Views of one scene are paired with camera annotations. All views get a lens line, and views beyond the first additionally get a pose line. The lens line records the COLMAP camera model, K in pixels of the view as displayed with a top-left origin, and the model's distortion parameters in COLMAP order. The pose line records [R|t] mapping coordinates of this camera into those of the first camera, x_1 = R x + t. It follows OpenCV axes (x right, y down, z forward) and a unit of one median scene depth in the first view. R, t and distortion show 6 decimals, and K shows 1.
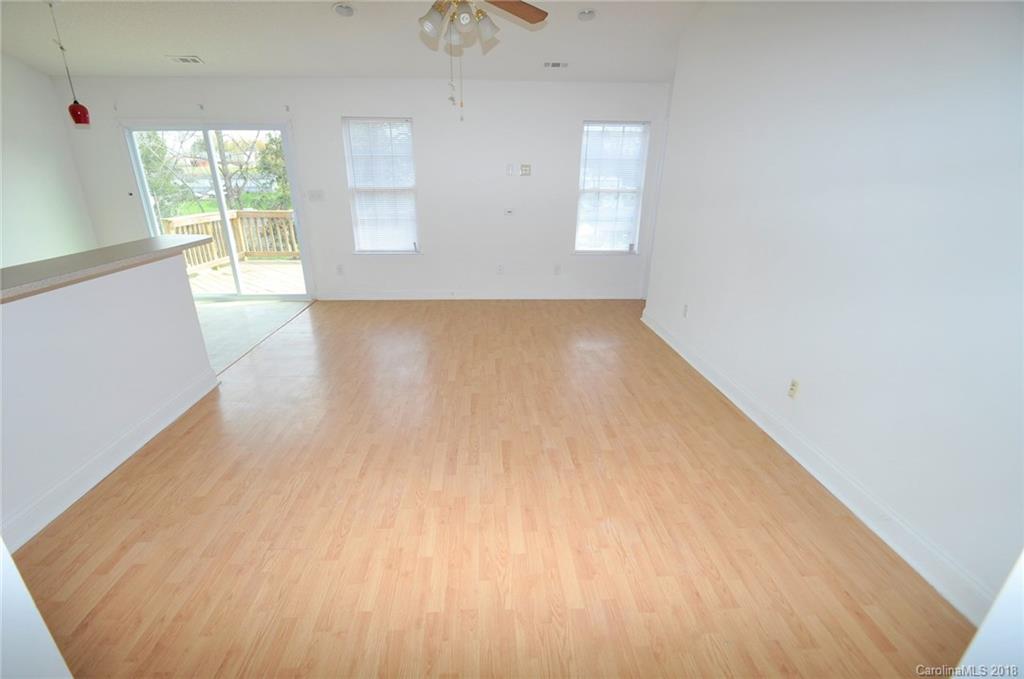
lens RADIAL K [[445.5, 0, 499.7], [0, 445.5, 349.5], [0, 0, 1]] dist [0.006917, -0.011546]
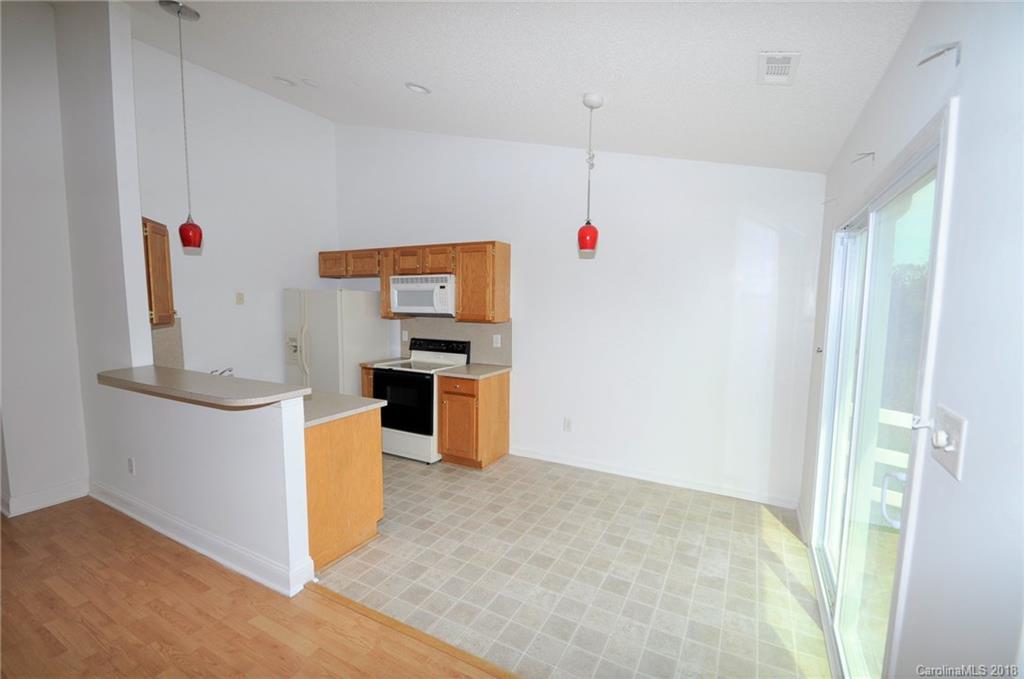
lens RADIAL K [[445.5, 0, 506.4], [0, 445.5, 350.7], [0, 0, 1]] dist [0.006917, -0.011546]
pose [[-0.520755, 0.082494, -0.849711, -0.160052], [-0.319121, 0.904356, 0.283376, -0.375144], [0.791818, 0.418730, -0.444623, 0.925437]]
